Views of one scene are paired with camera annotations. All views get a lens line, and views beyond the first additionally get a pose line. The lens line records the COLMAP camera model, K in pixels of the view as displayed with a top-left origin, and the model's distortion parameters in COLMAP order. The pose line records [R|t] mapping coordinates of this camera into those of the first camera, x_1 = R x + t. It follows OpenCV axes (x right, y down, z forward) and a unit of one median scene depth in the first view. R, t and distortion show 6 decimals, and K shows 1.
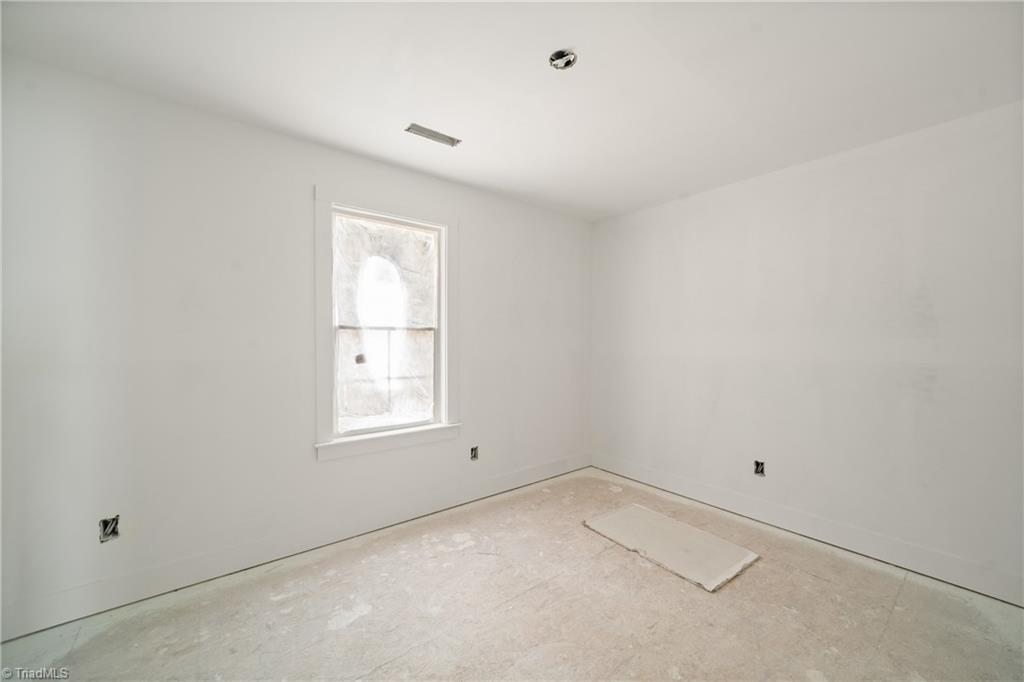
lens RADIAL K [[397.9, 0, 517.8], [0, 397.9, 342.6], [0, 0, 1]] dist [-0.000562, 0.000060]
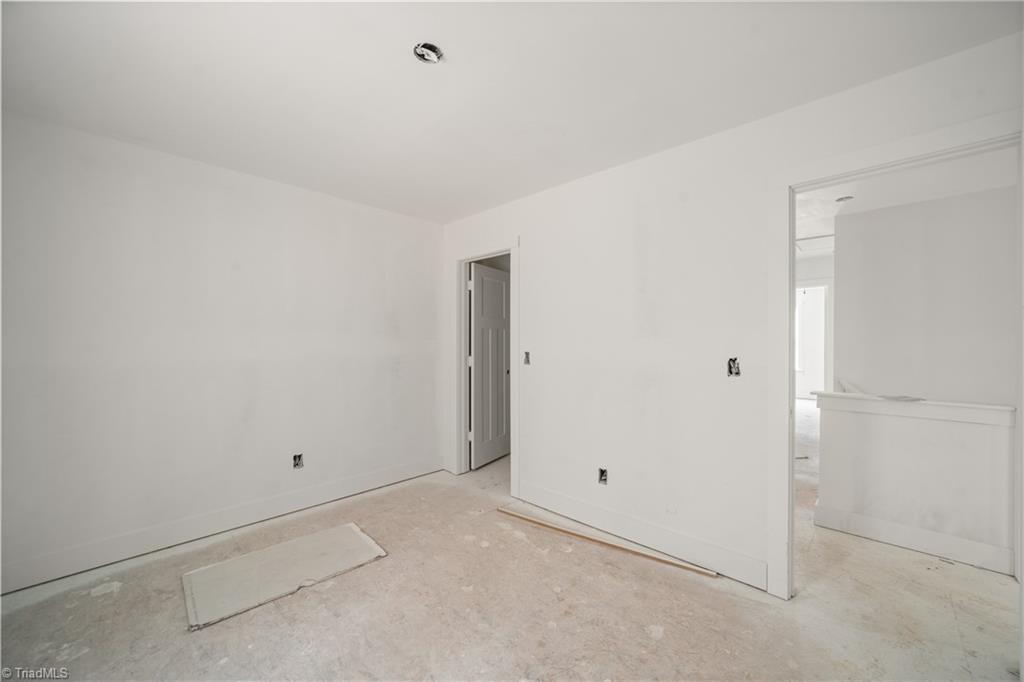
lens RADIAL K [[397.9, 0, 517.8], [0, 397.9, 342.6], [0, 0, 1]] dist [-0.000562, 0.000060]
pose [[-0.129553, -0.011182, 0.991509, -0.309021], [0.010618, 0.999863, 0.012663, -0.006032], [-0.991516, 0.012168, -0.129416, 0.322009]]
